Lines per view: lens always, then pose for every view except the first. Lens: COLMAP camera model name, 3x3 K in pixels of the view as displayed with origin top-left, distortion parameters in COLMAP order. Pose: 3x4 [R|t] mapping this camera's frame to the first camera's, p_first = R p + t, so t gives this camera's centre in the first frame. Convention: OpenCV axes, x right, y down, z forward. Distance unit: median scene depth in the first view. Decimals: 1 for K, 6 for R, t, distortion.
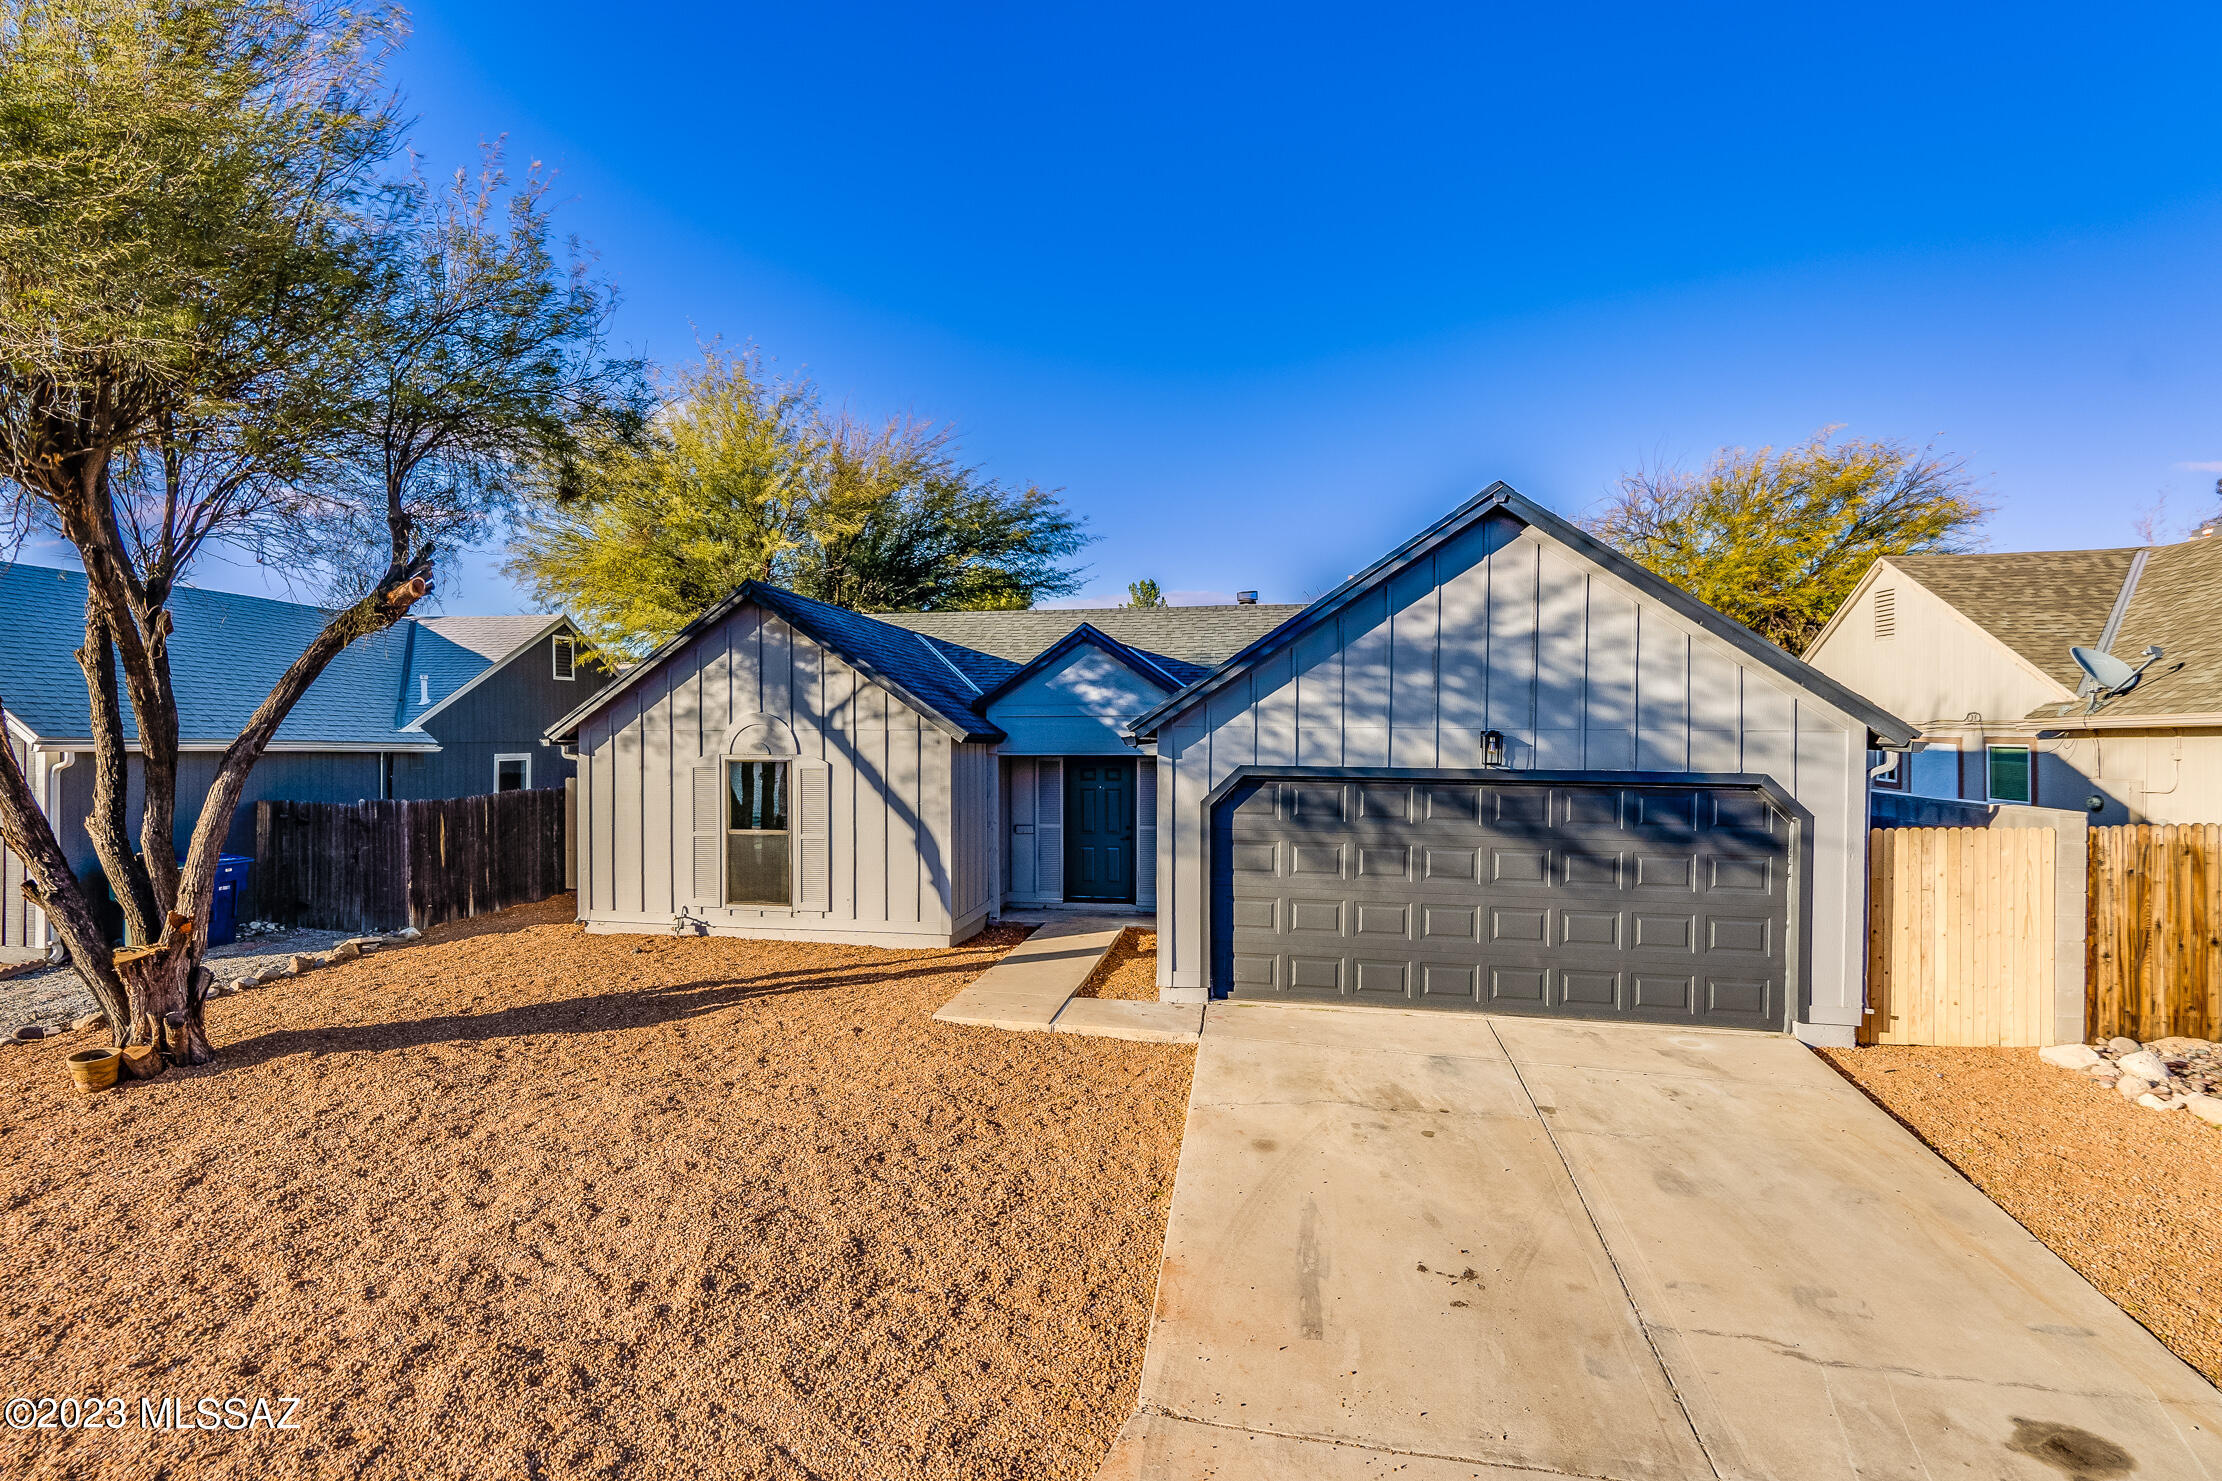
lens RADIAL K [[1037.8, 0, 1105.3], [0, 1037.8, 755.1], [0, 0, 1]] dist [-0.004726, -0.000647]
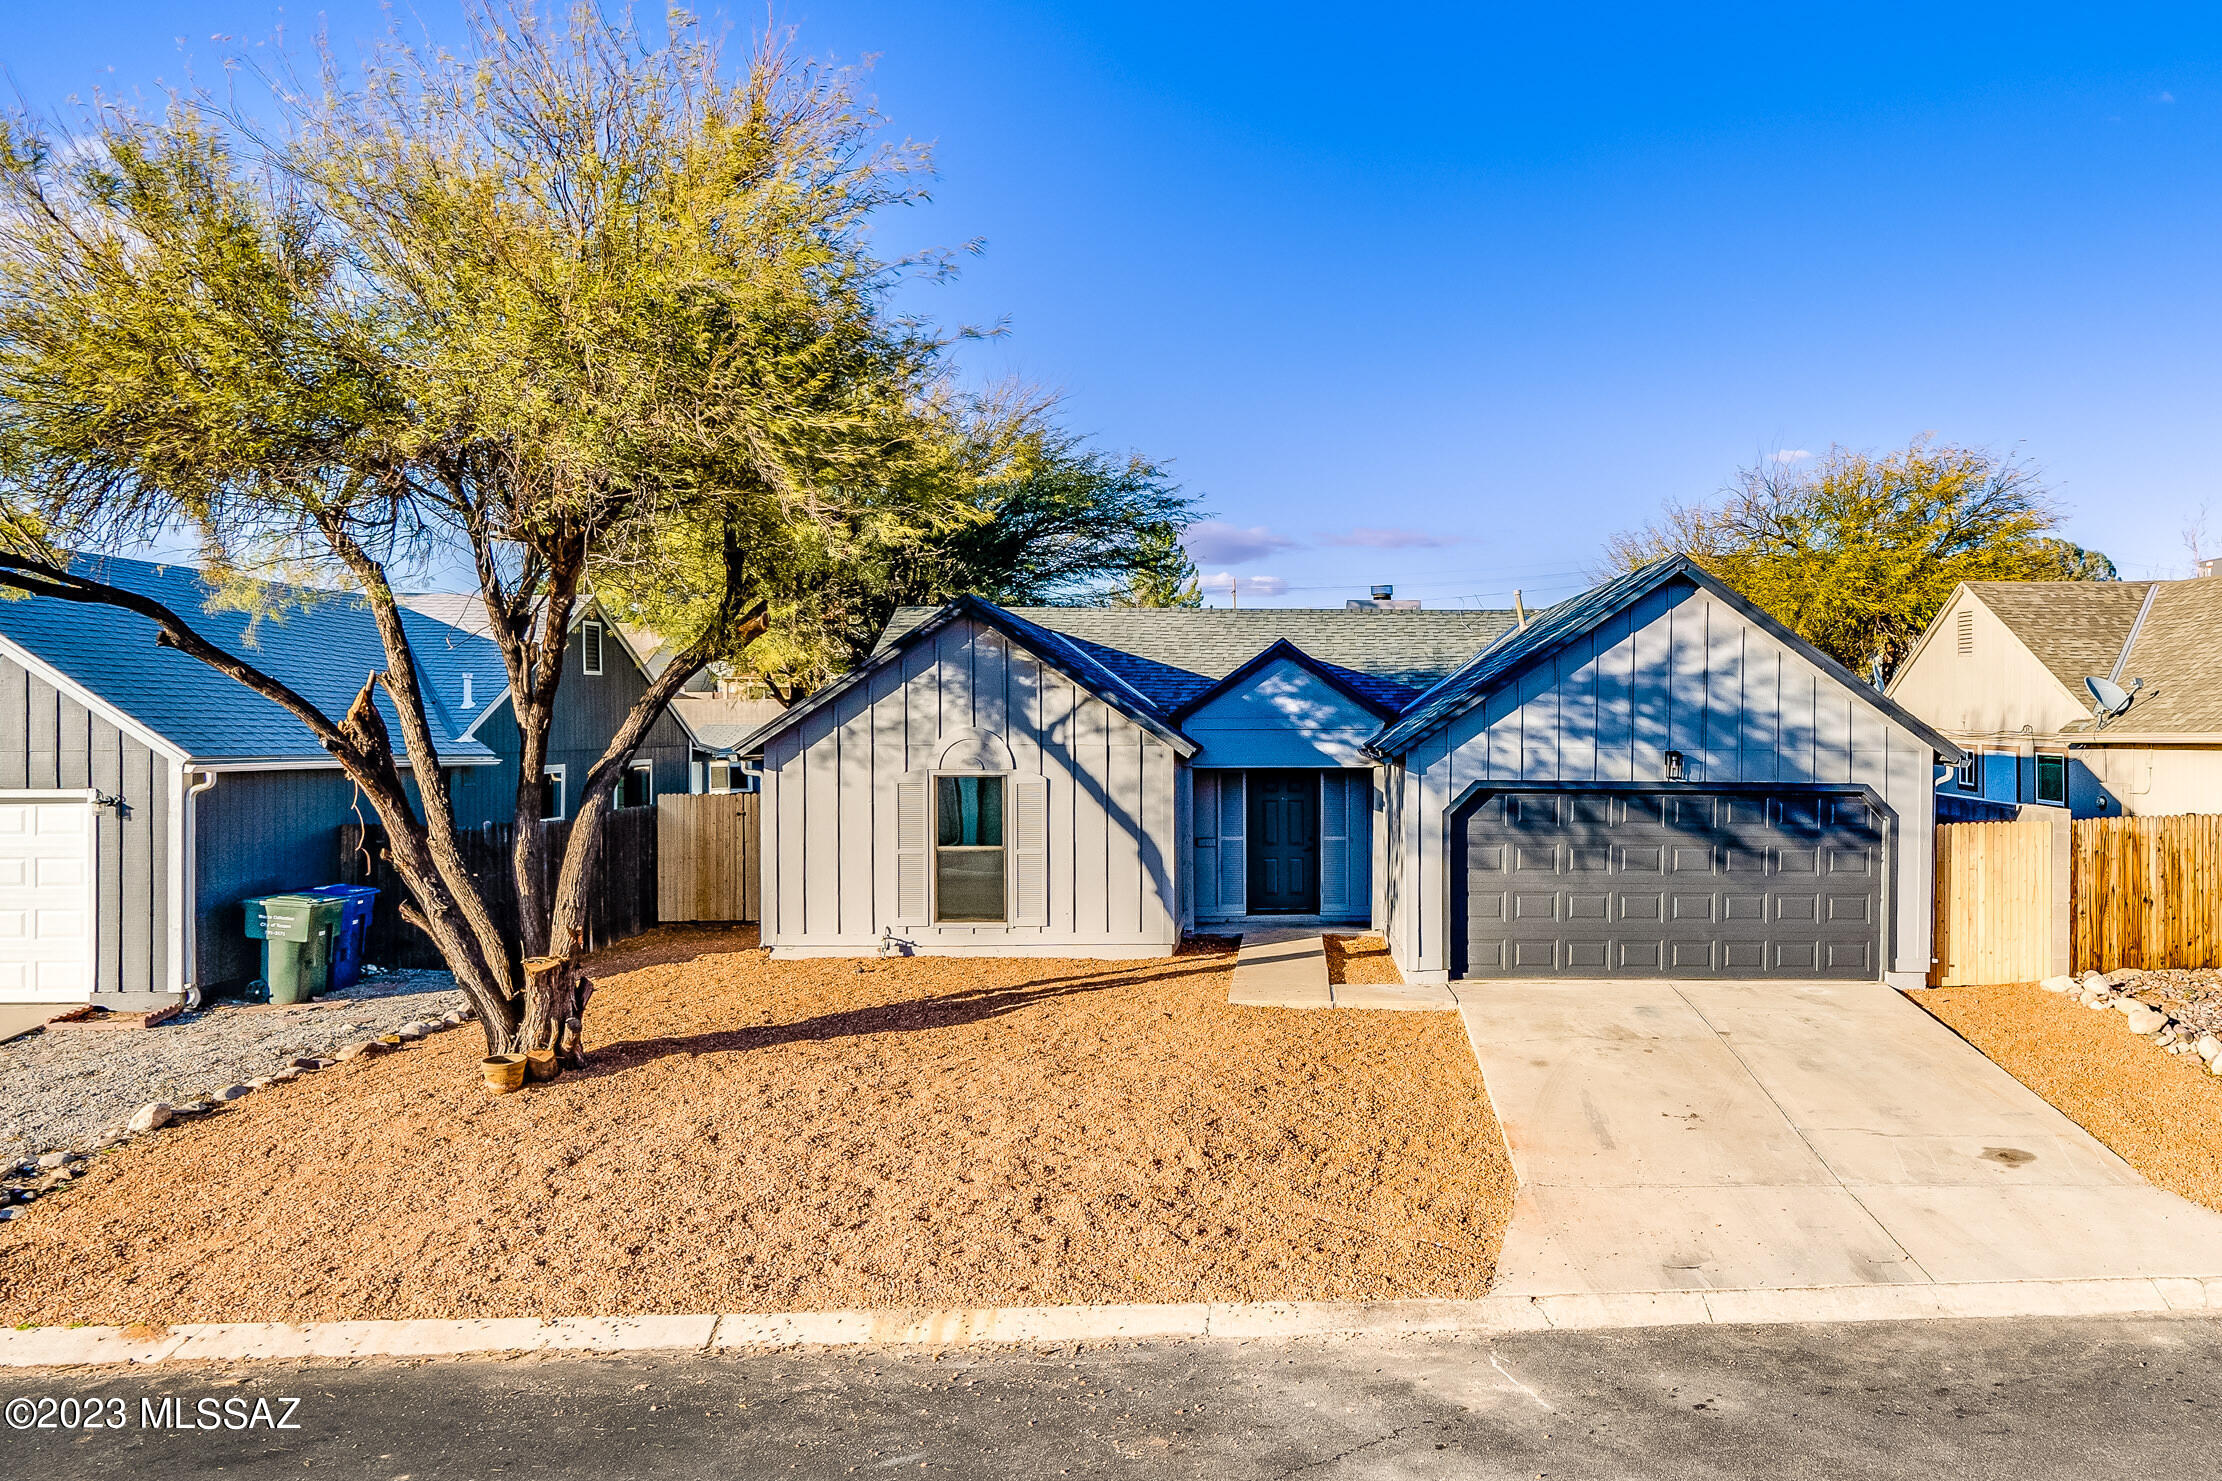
lens RADIAL K [[2900.5, 0, 1111.0], [0, 2900.5, 740.5], [0, 0, 1]] dist [-0.031976, -0.029624]
pose [[0.955039, -0.005744, 0.296423, -1.272966], [0.000636, 0.999850, 0.017326, -0.093400], [-0.296478, -0.016358, 0.954899, -2.068052]]
